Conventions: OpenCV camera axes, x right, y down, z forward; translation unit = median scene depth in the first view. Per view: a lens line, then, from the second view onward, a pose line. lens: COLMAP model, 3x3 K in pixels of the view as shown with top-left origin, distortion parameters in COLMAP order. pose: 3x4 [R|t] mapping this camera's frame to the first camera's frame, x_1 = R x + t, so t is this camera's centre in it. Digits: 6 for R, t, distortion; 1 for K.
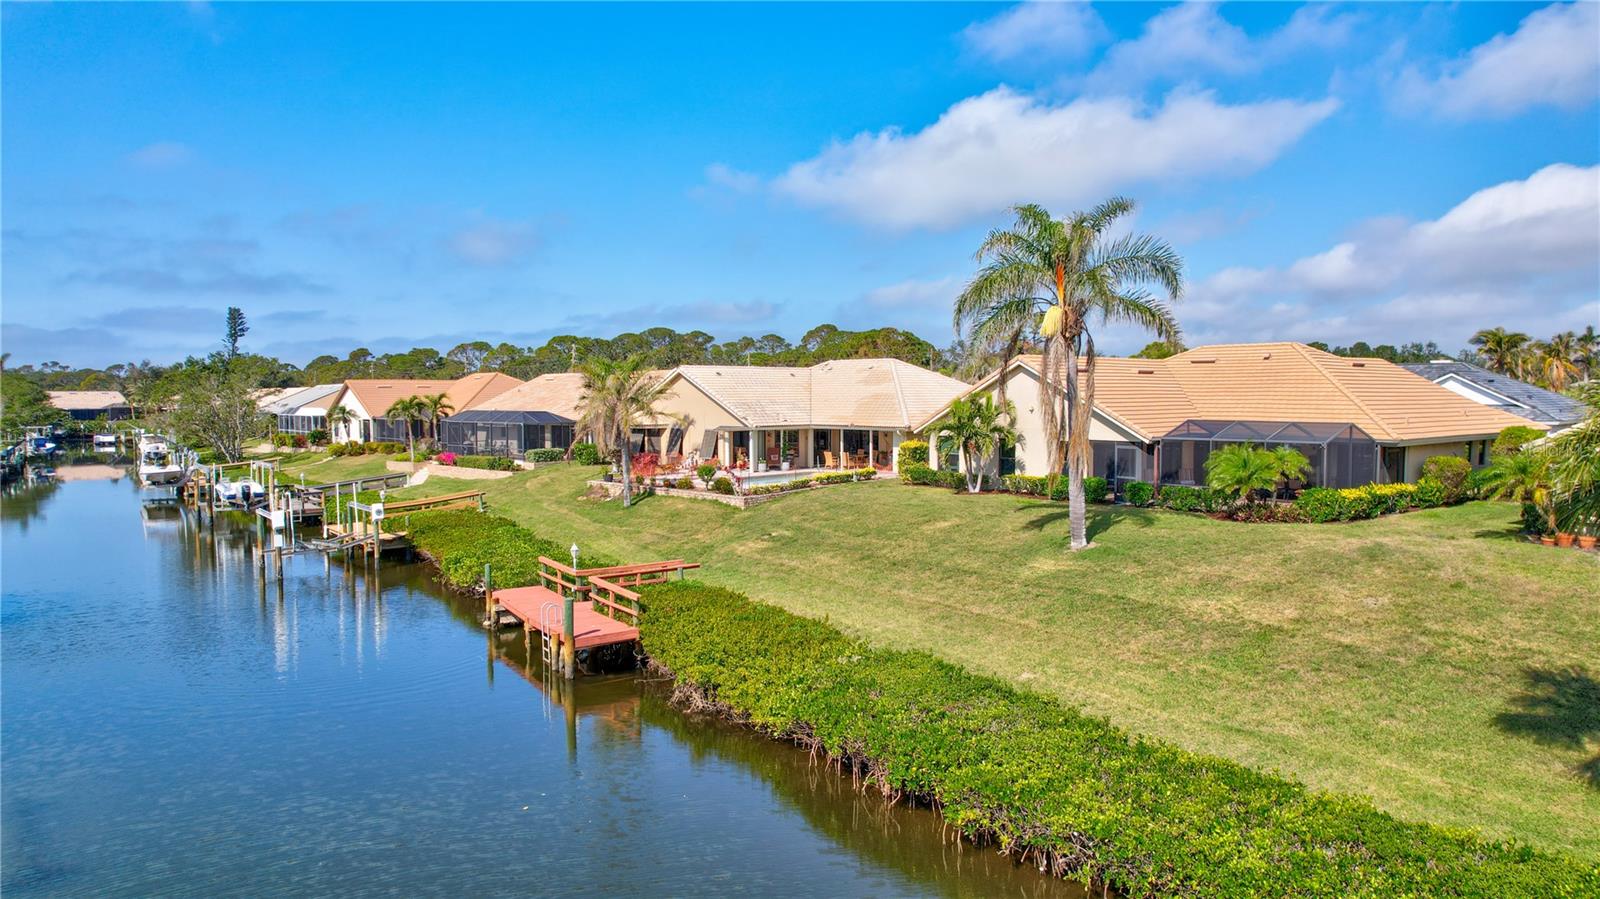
lens RADIAL K [[1024.6, 0, 800.0], [0, 1024.6, 449.5], [0, 0, 1]] dist [-0.076318, 0.076575]
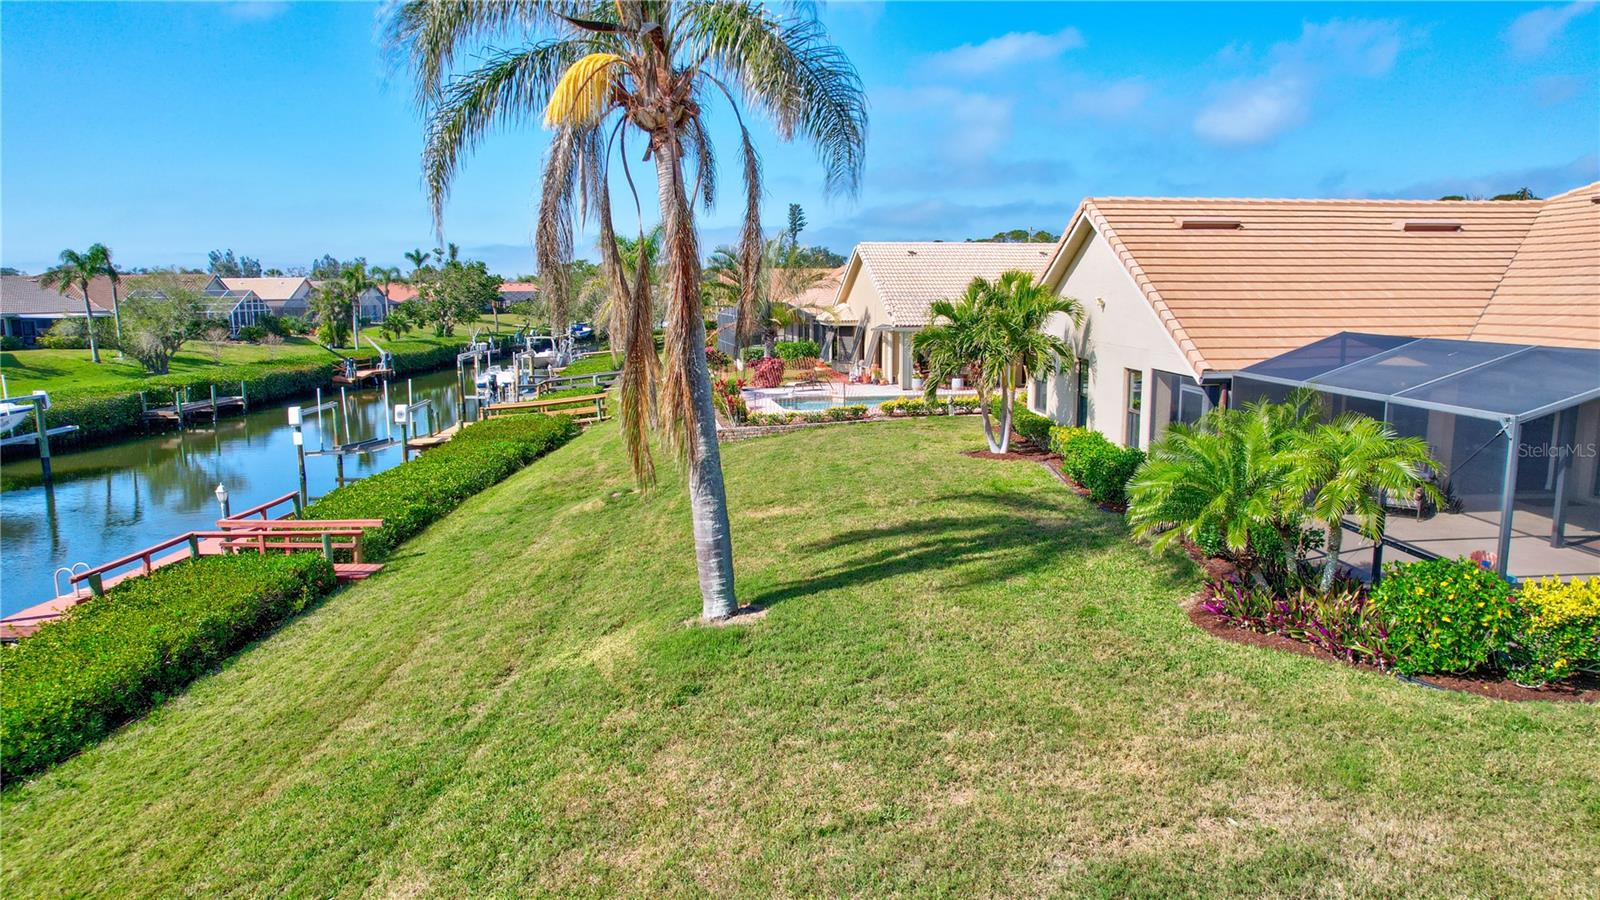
lens RADIAL K [[1024.6, 0, 800.0], [0, 1024.6, 450.0], [0, 0, 1]] dist [-0.076318, 0.076575]
pose [[0.819102, 0.089256, -0.566661, 0.379789], [-0.030328, 0.993178, 0.112599, -0.018330], [0.572845, -0.075044, 0.816221, 0.461209]]
